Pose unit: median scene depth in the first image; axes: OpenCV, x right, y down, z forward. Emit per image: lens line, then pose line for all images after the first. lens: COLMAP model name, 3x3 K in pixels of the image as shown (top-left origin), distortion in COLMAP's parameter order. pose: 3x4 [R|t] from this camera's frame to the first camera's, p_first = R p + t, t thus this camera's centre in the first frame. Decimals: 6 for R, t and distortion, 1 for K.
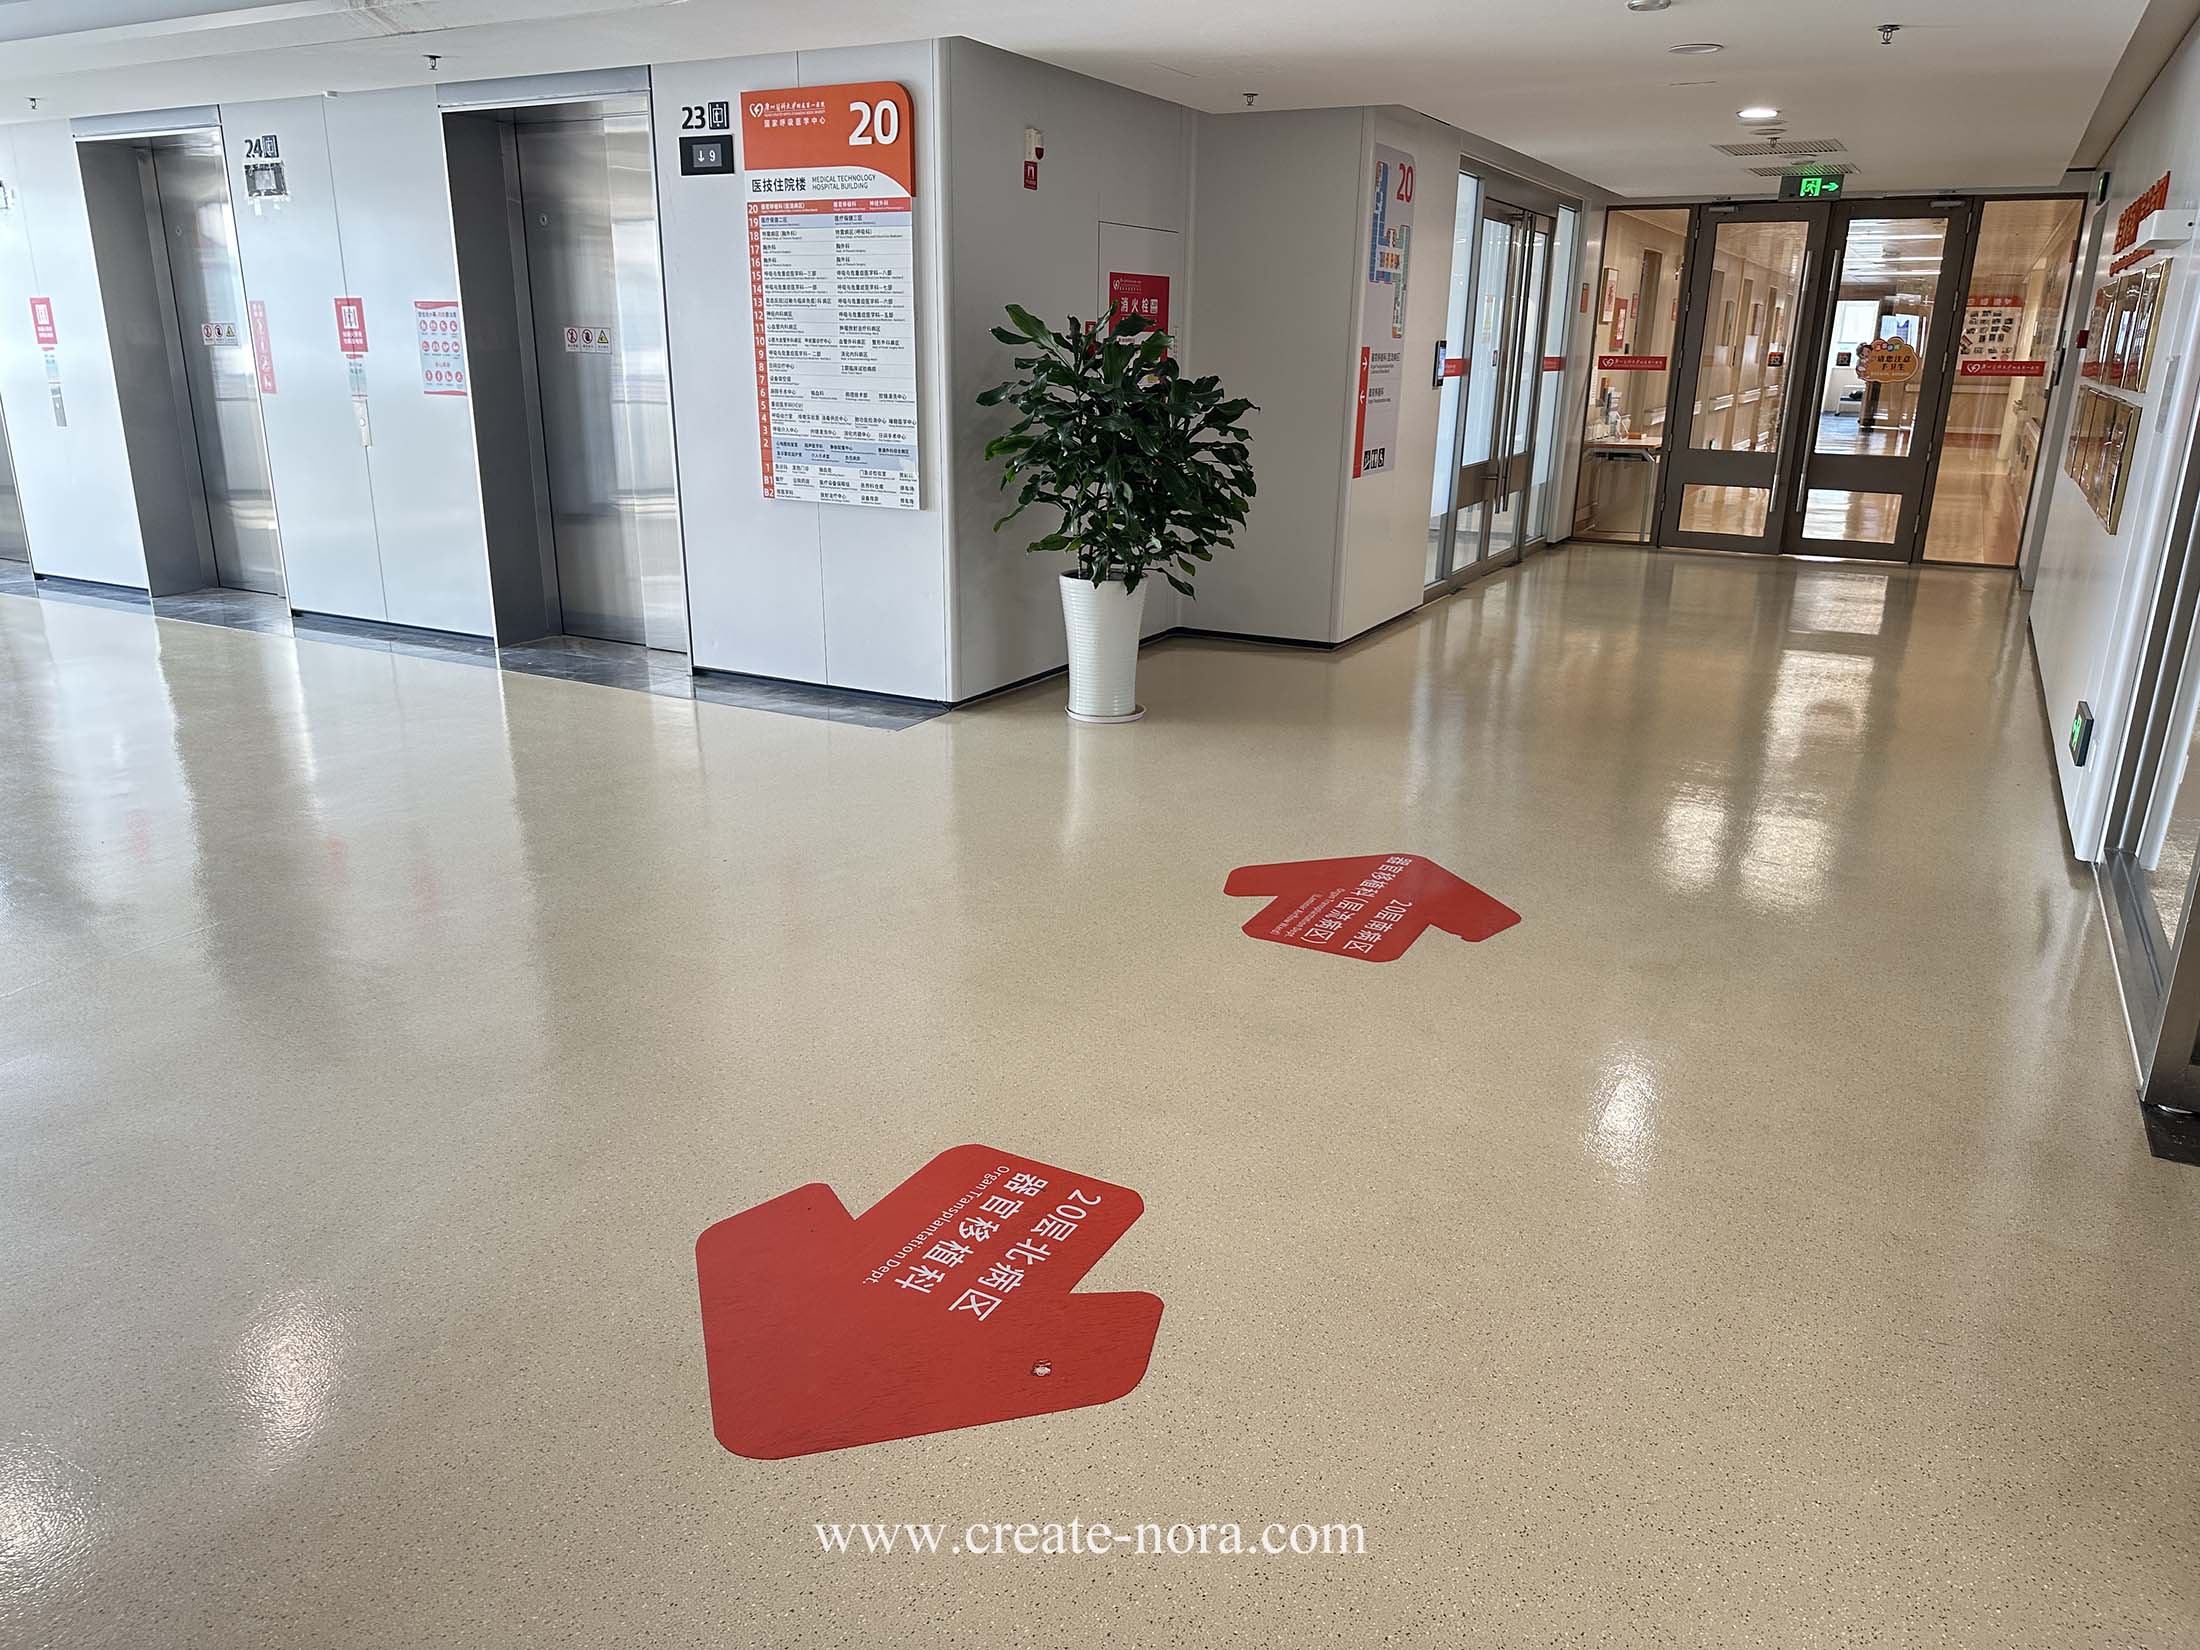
lens RADIAL K [[1546.7, 0, 1082.9], [0, 1546.7, 840.8], [0, 0, 1]] dist [0.025708, -0.025090]
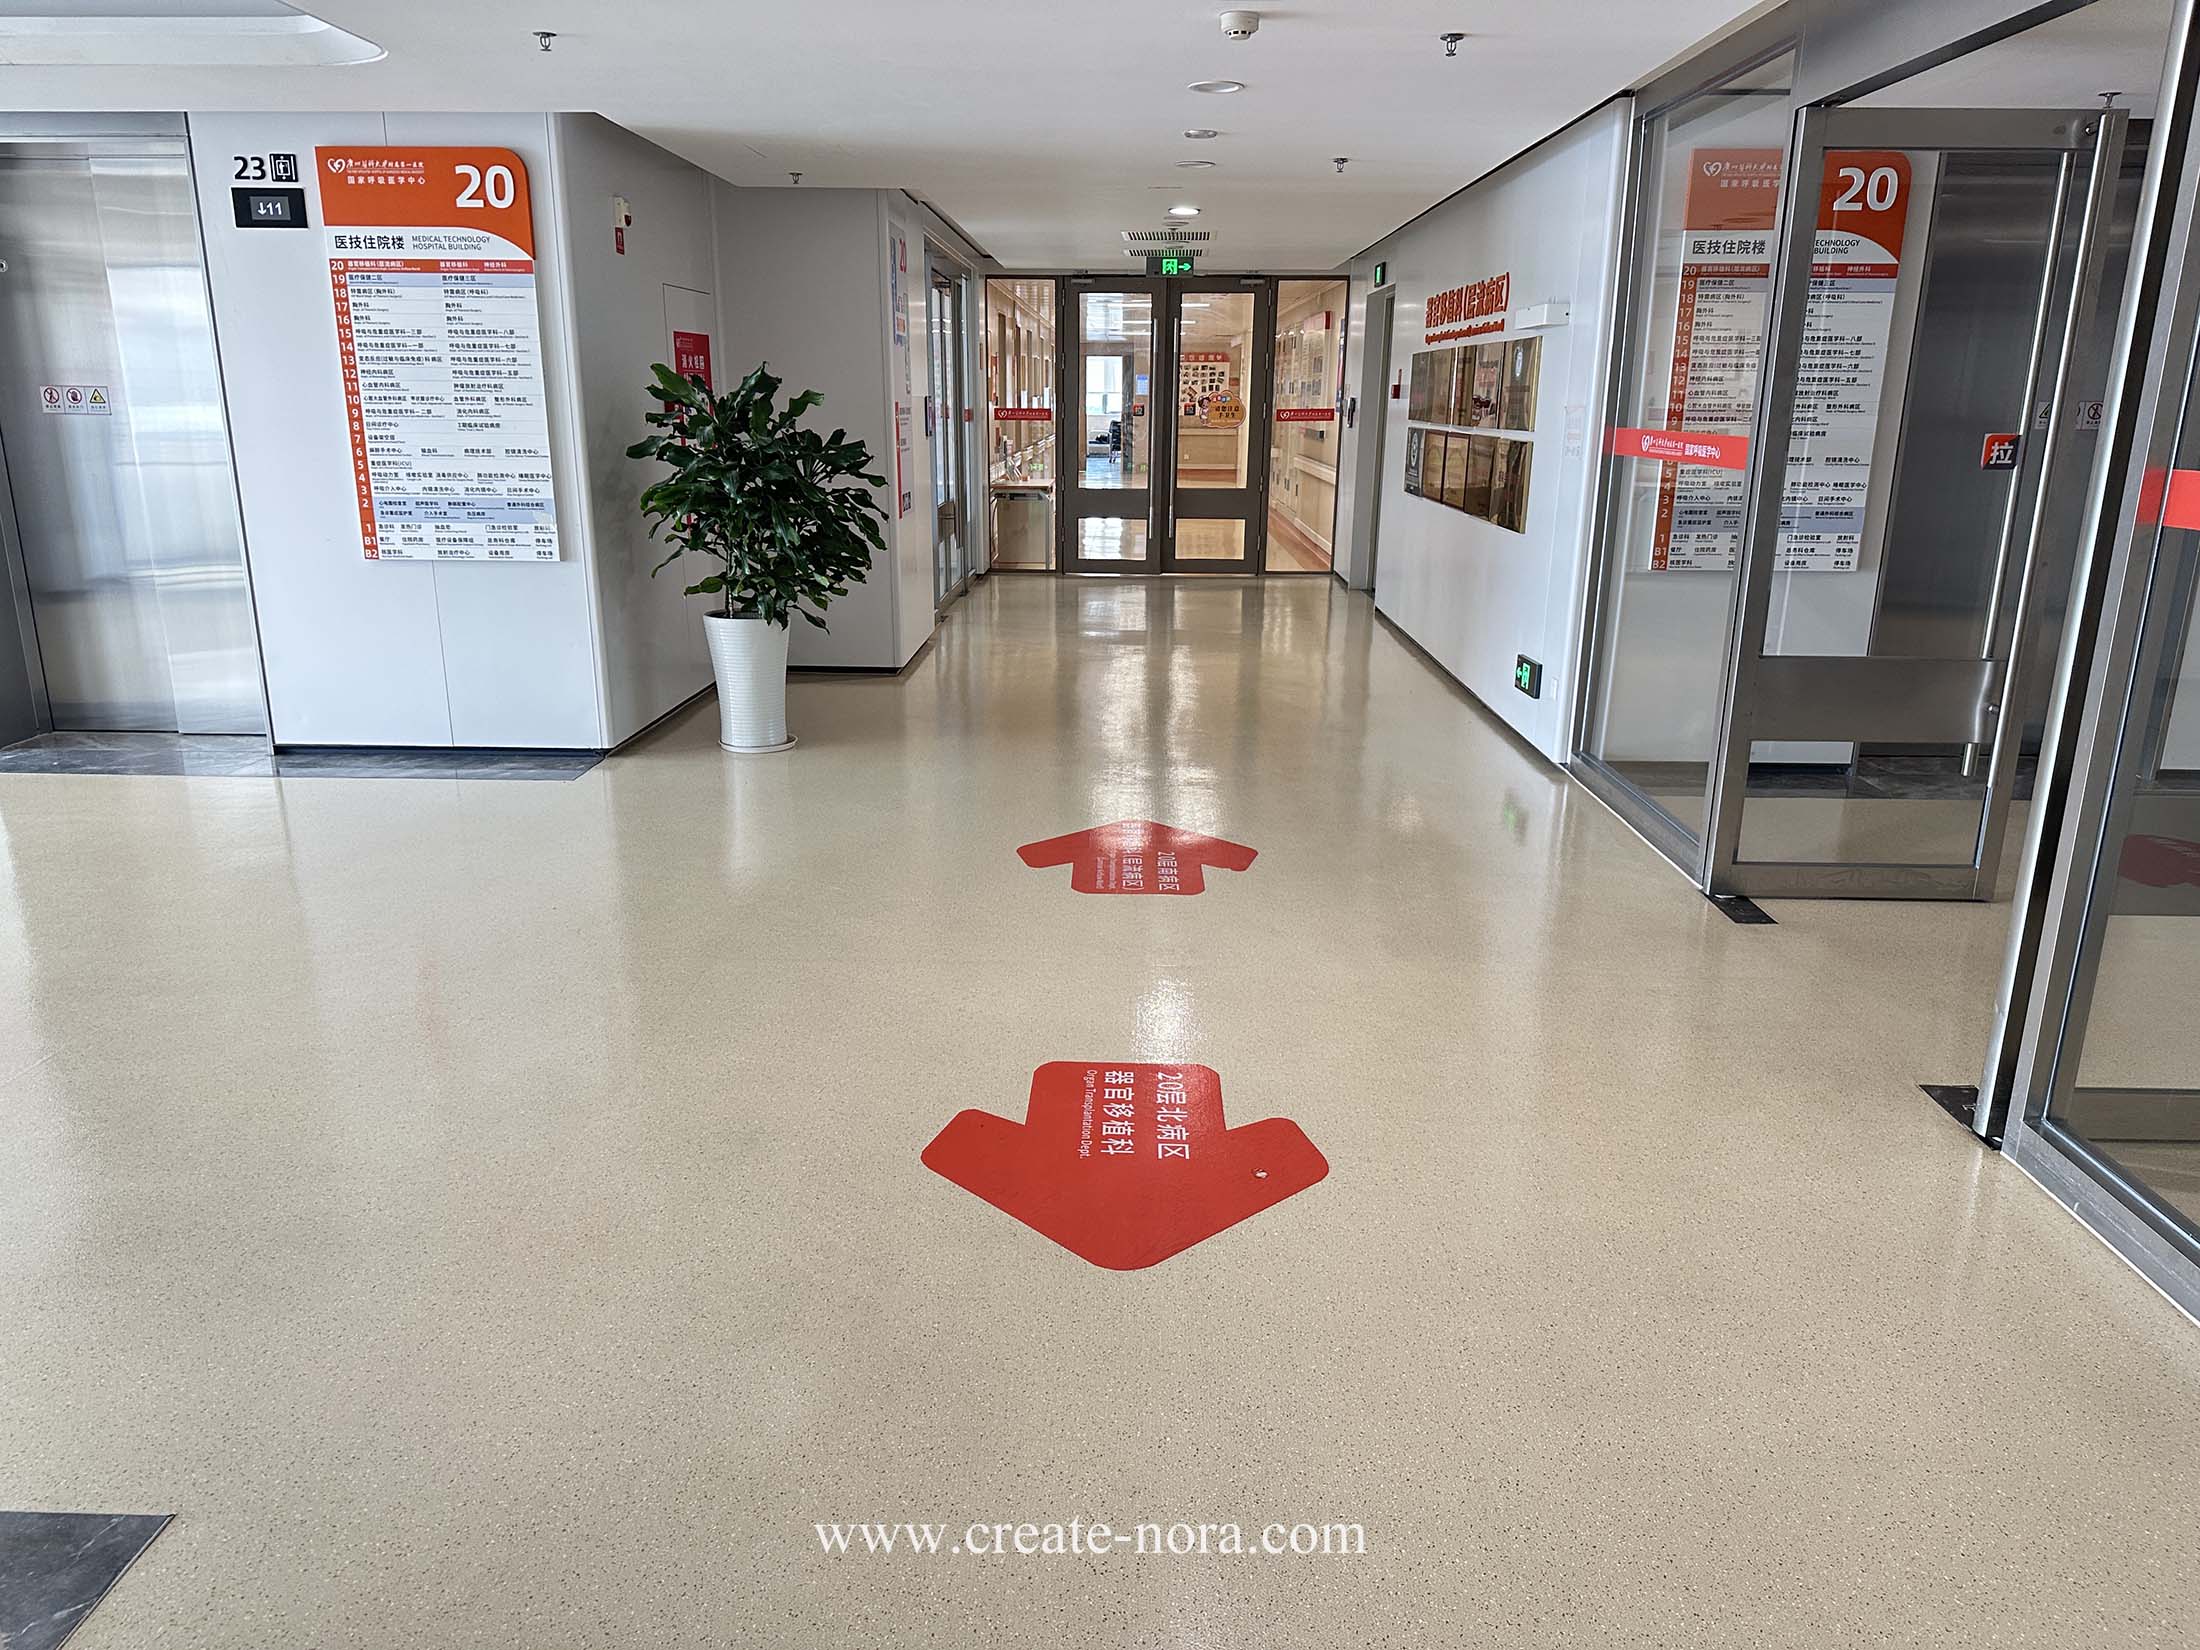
lens RADIAL K [[1546.7, 0, 1111.9], [0, 1546.7, 813.4], [0, 0, 1]] dist [0.025708, -0.025090]
pose [[0.896375, -0.121302, 0.426377, -0.227022], [0.140668, 0.989957, -0.014089, 0.013041], [-0.420386, 0.072607, 0.904436, -0.053572]]
